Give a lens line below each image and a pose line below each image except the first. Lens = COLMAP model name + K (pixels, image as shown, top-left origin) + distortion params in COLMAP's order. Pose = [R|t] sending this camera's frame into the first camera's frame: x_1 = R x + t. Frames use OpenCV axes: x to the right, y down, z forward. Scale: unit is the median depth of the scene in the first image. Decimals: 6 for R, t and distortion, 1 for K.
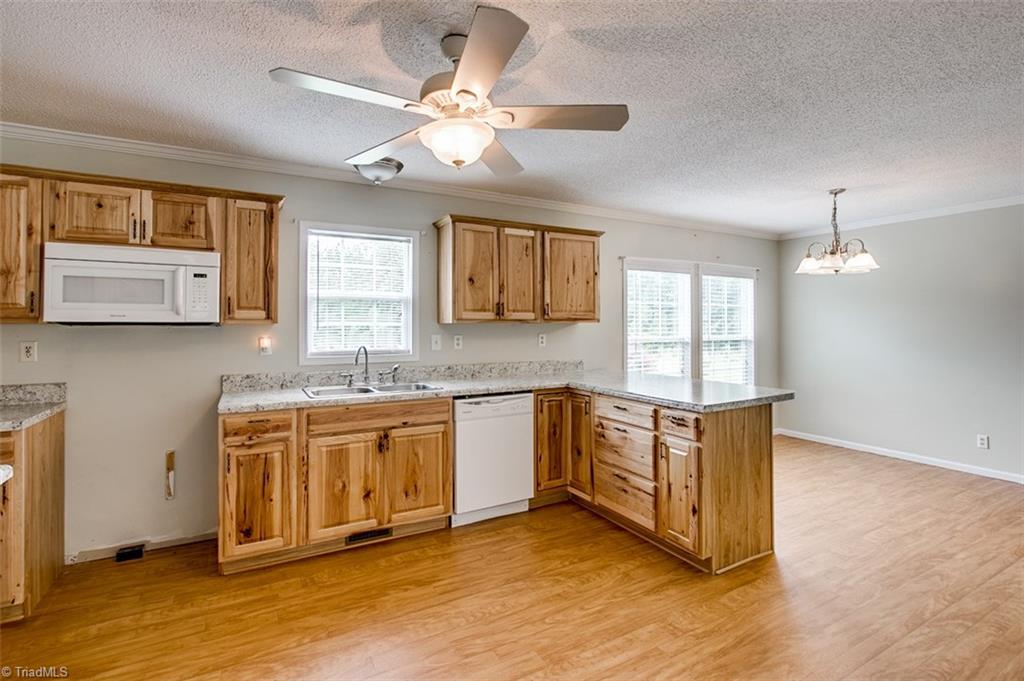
lens RADIAL K [[507.5, 0, 496.8], [0, 507.5, 318.6], [0, 0, 1]] dist [-0.017326, 0.005628]
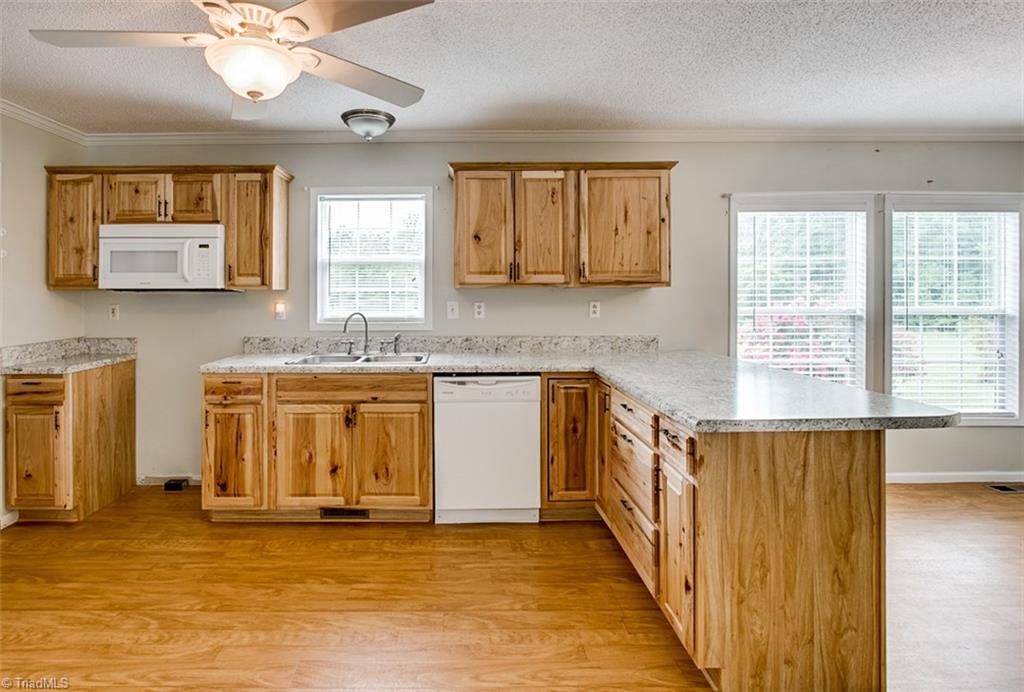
lens RADIAL K [[507.5, 0, 457.9], [0, 507.5, 293.0], [0, 0, 1]] dist [-0.017326, 0.005628]
pose [[0.867246, -0.002009, -0.497875, 0.411687], [0.008052, 0.999918, 0.009990, 0.009621], [0.497814, -0.012672, 0.867191, 0.294339]]
